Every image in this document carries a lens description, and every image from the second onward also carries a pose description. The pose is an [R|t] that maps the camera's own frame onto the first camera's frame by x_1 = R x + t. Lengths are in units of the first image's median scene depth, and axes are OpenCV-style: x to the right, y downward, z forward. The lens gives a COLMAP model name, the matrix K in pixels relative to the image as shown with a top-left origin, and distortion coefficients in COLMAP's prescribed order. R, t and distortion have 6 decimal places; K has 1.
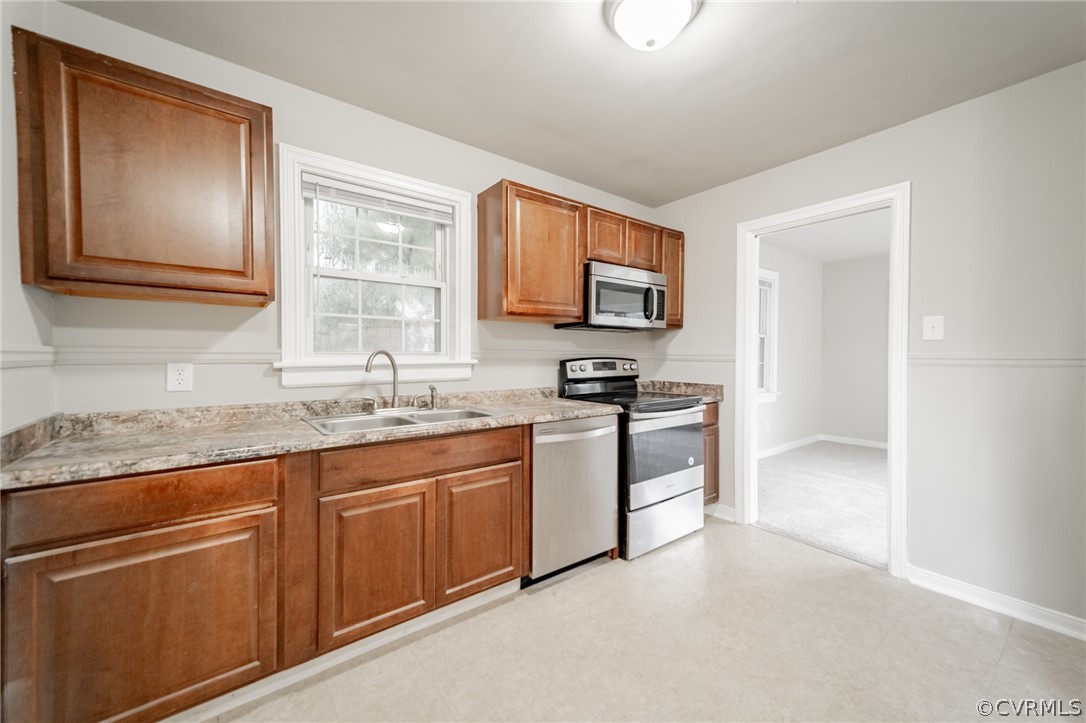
lens RADIAL K [[418.7, 0, 544.6], [0, 418.7, 360.0], [0, 0, 1]] dist [0.001288, 0.000079]
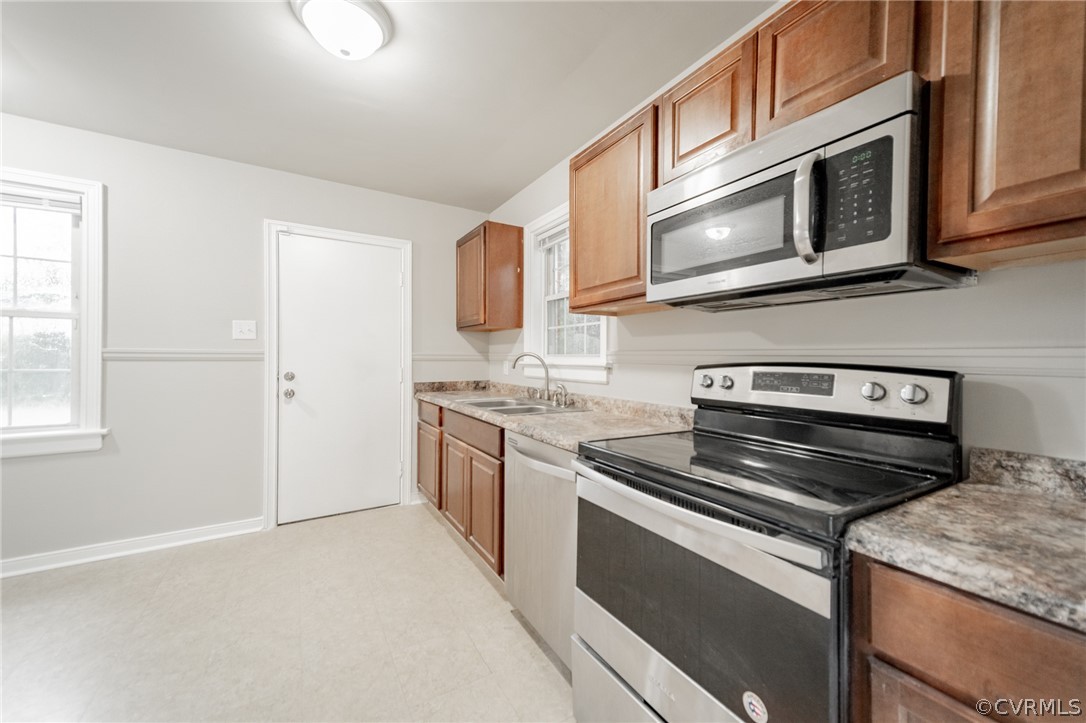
lens RADIAL K [[418.7, 0, 544.6], [0, 418.7, 360.0], [0, 0, 1]] dist [0.001288, 0.000079]
pose [[-0.113275, 0.003785, -0.993557, 0.605744], [-0.019570, 0.999790, 0.006040, -0.006492], [0.993371, 0.020128, -0.113177, 0.799119]]
